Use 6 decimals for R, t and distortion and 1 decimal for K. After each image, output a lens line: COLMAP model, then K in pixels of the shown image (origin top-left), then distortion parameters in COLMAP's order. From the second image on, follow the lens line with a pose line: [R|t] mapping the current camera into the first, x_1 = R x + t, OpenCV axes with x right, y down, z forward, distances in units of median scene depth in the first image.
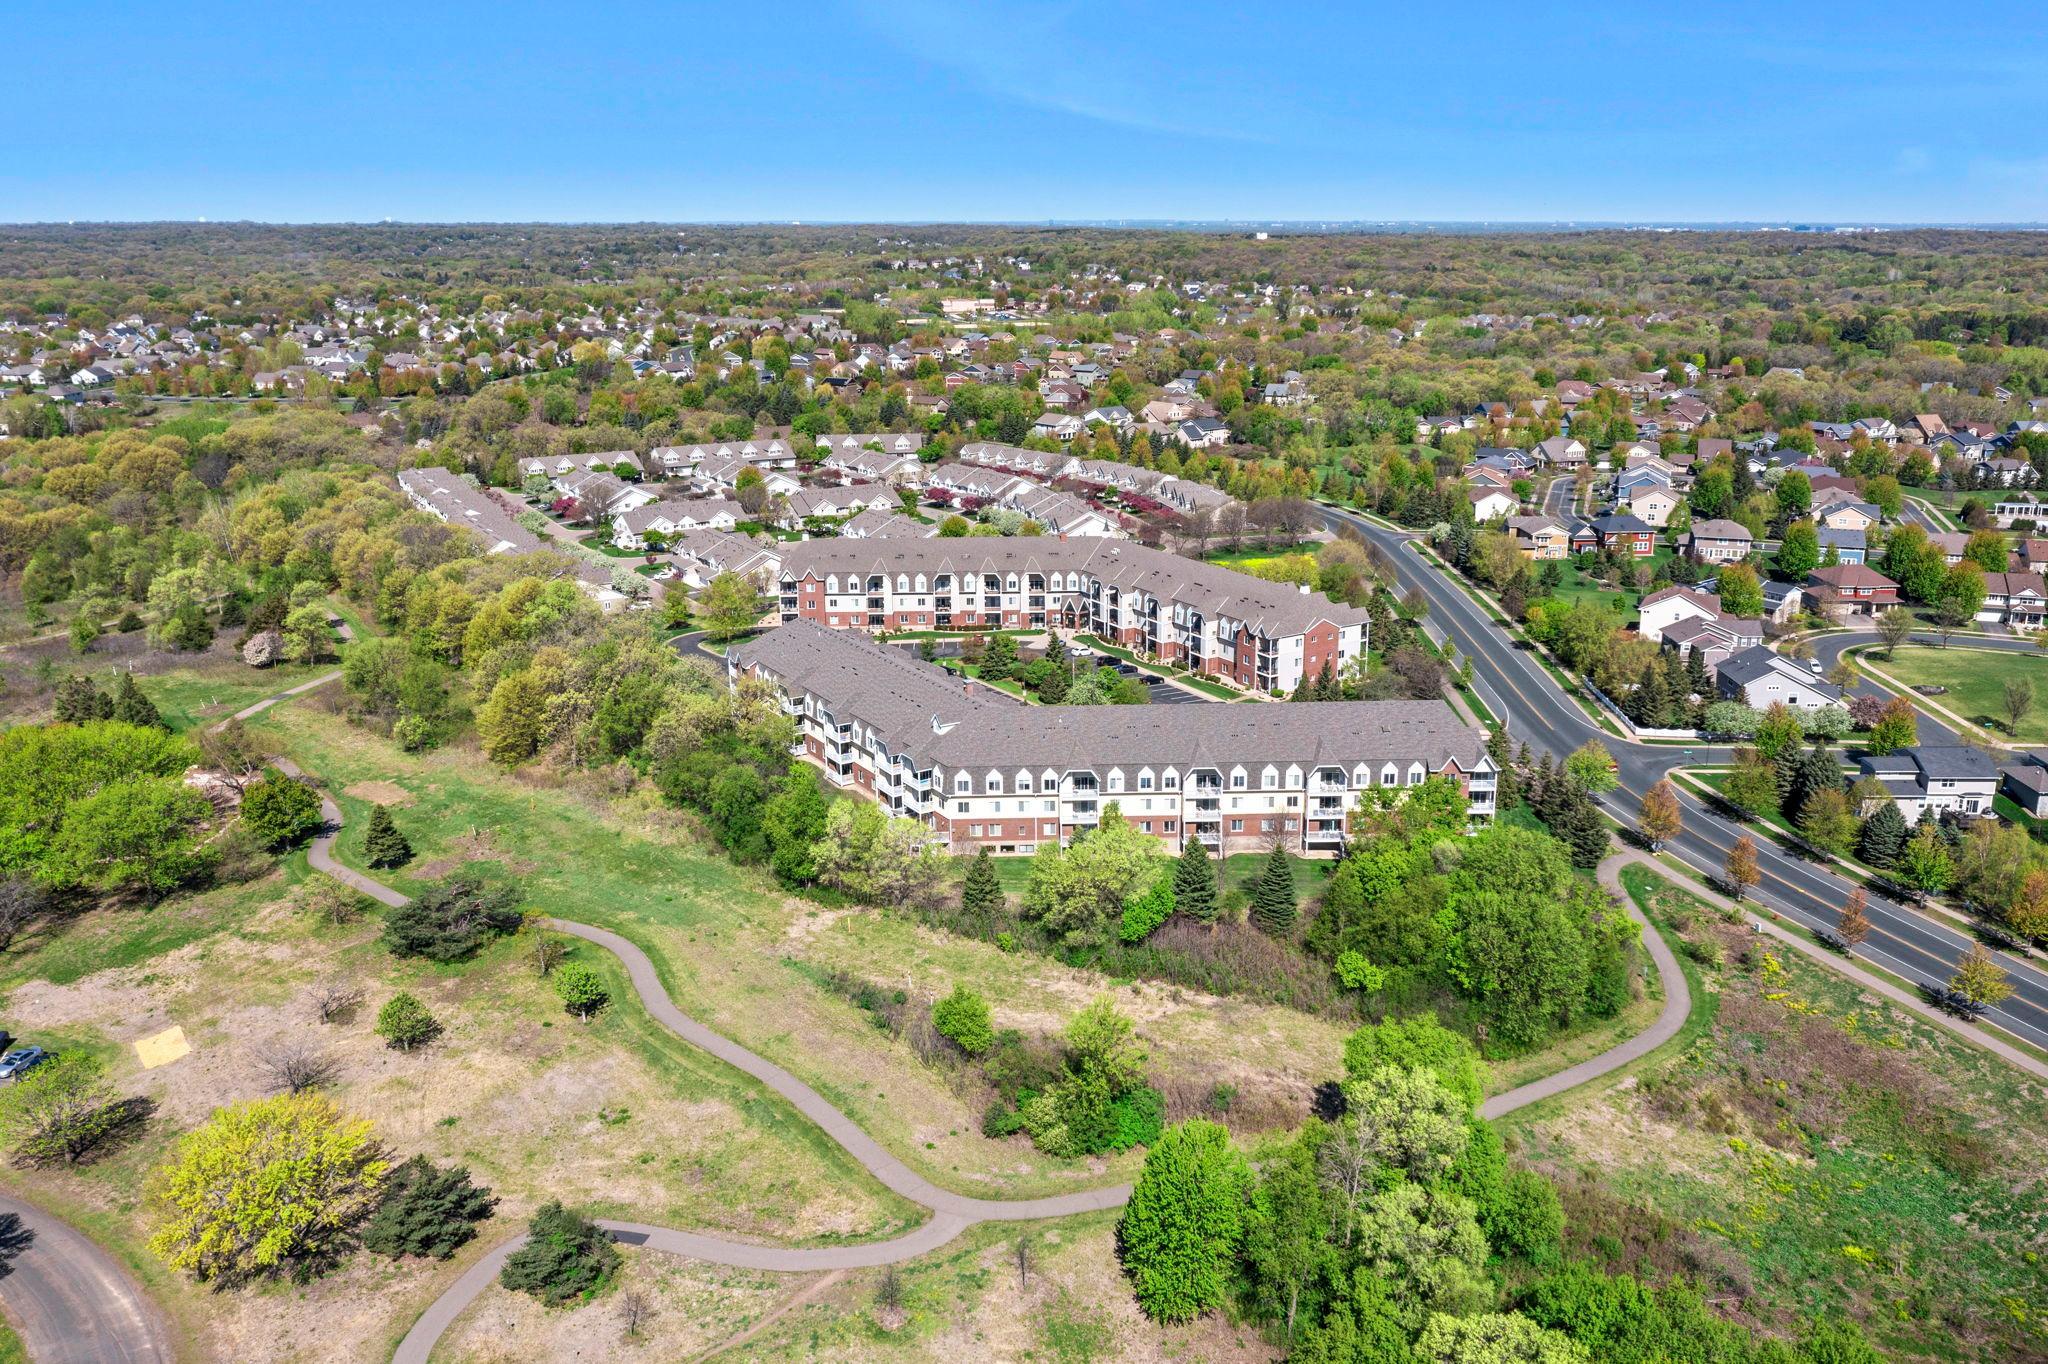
lens RADIAL K [[1646.1, 0, 1044.1], [0, 1646.1, 689.3], [0, 0, 1]] dist [-0.009285, -0.018156]
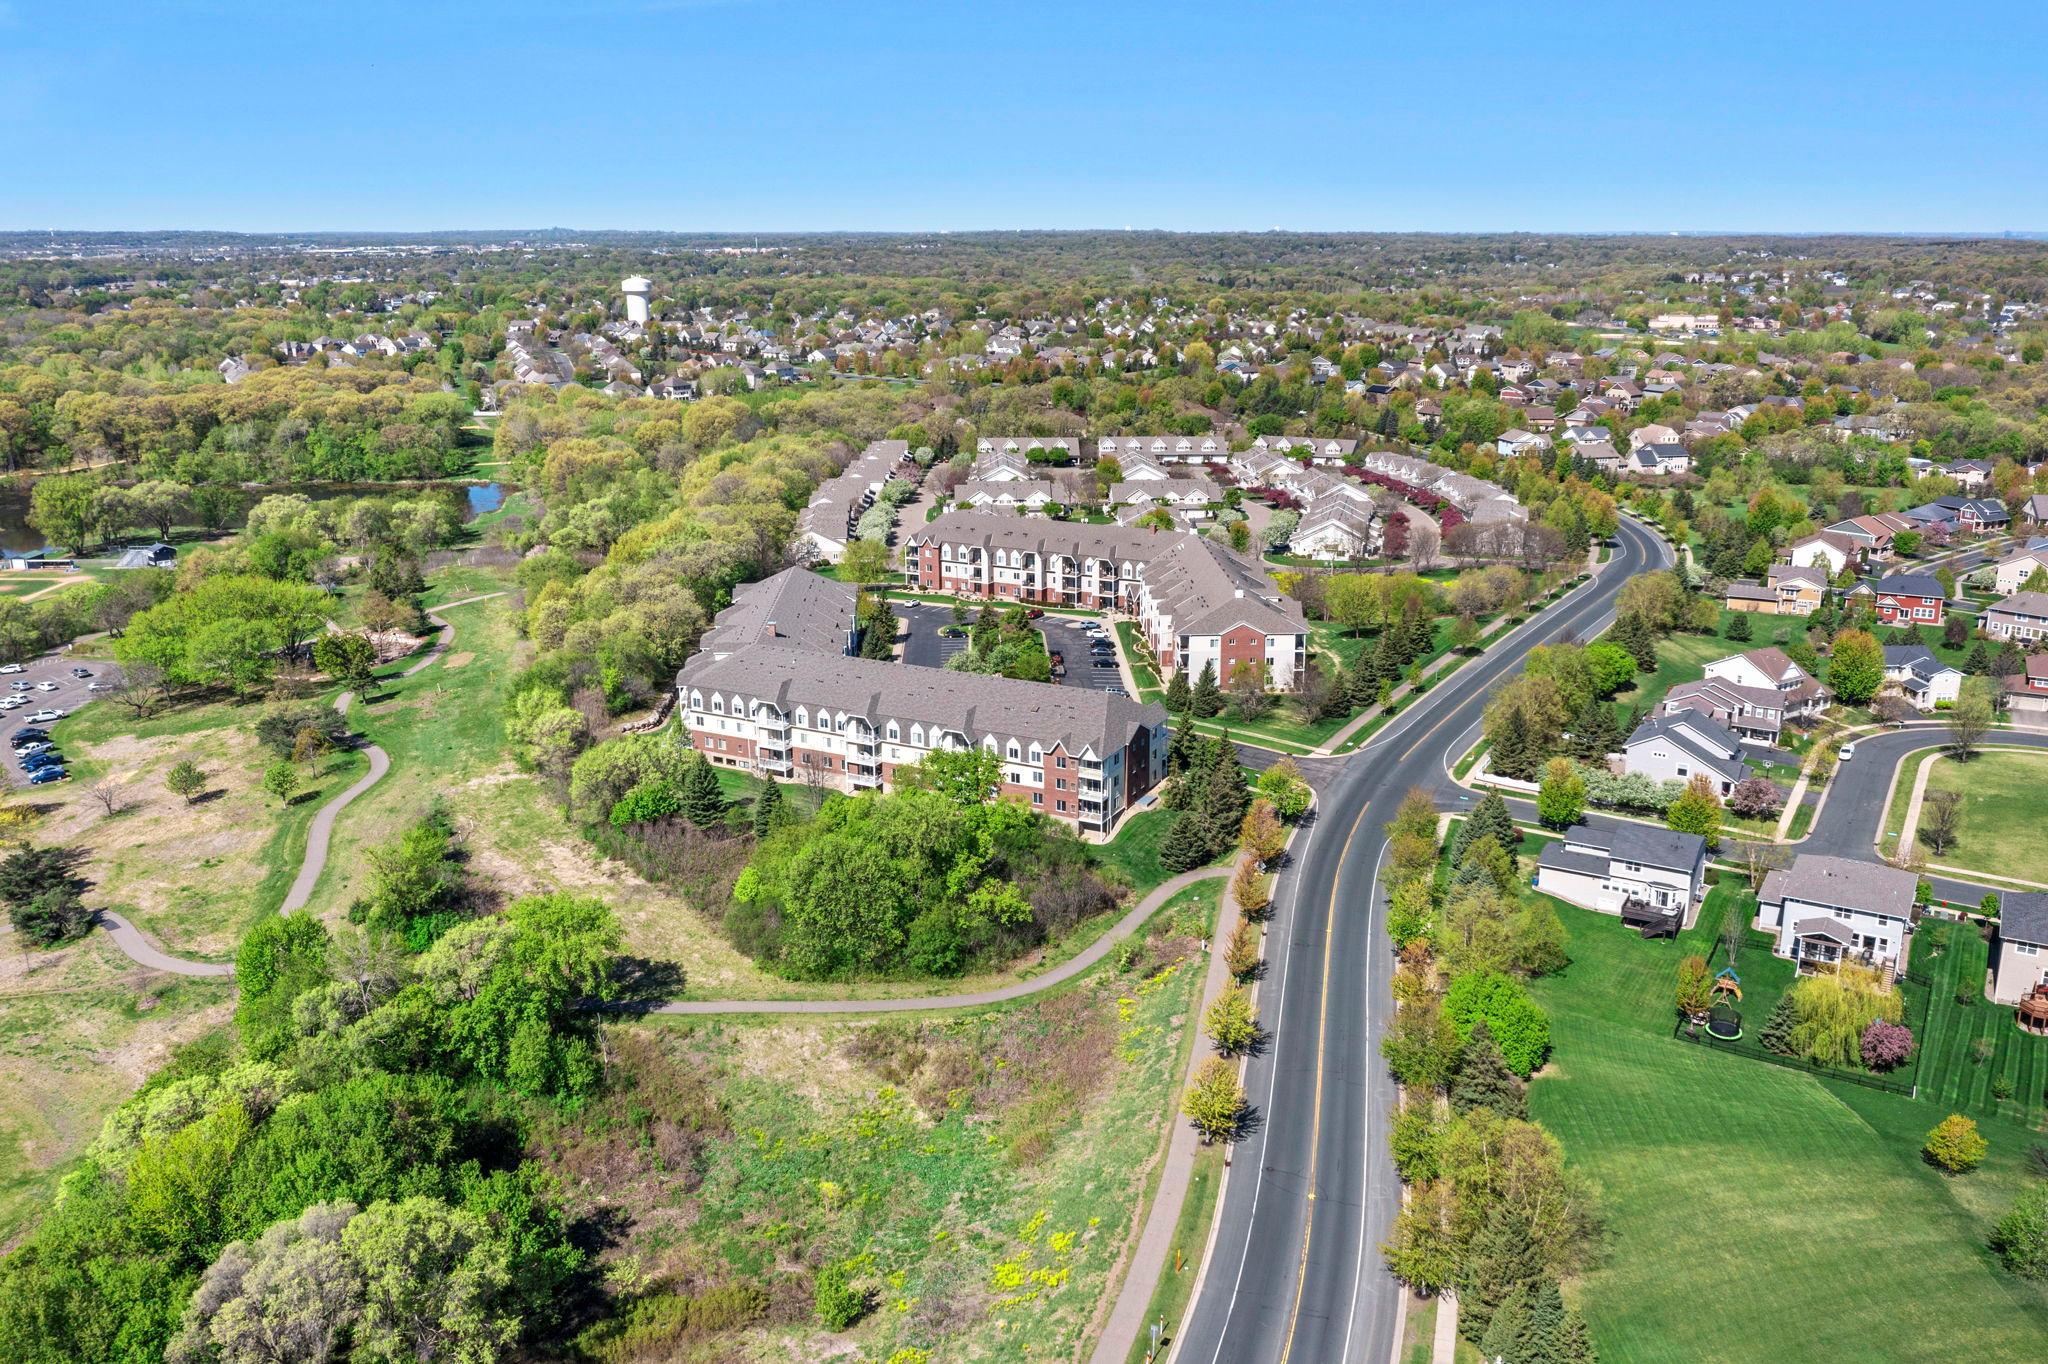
lens RADIAL K [[1646.1, 0, 1021.4], [0, 1646.1, 674.1], [0, 0, 1]] dist [-0.009285, -0.018156]
pose [[0.862752, 0.130854, -0.488401, 0.476593], [-0.137589, 0.990239, 0.022261, -0.013447], [0.486547, 0.047993, 0.872335, 0.046420]]
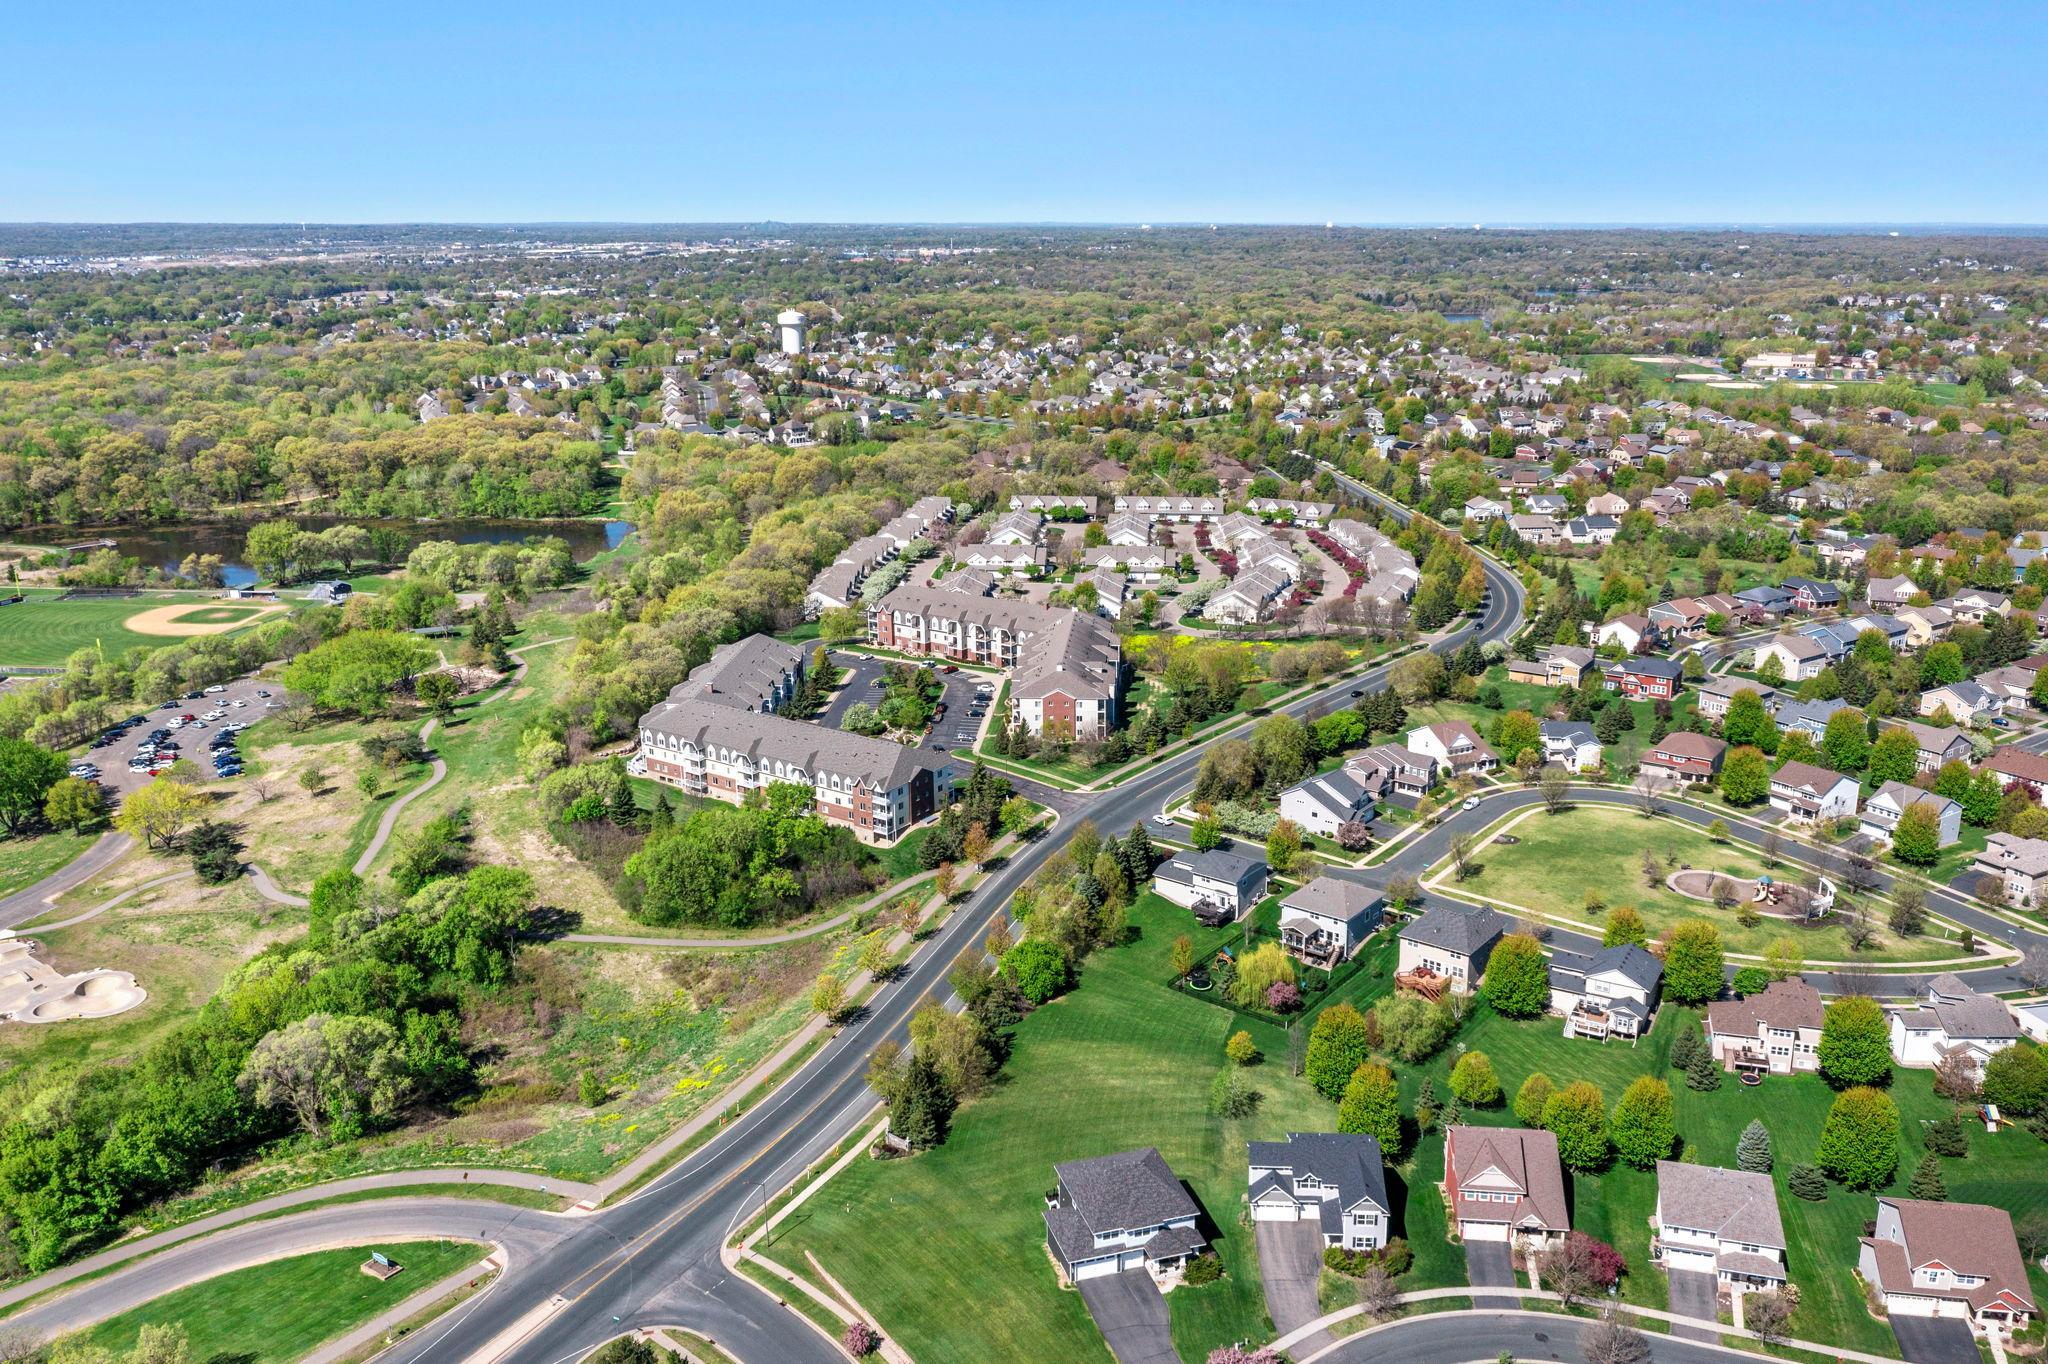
lens RADIAL K [[1646.1, 0, 1023.2], [0, 1646.1, 676.2], [0, 0, 1]] dist [-0.009285, -0.018156]
pose [[0.795903, 0.159056, -0.584157, 0.823770], [-0.163310, 0.985510, 0.045830, -0.097794], [0.582982, 0.058923, 0.810346, -0.117554]]
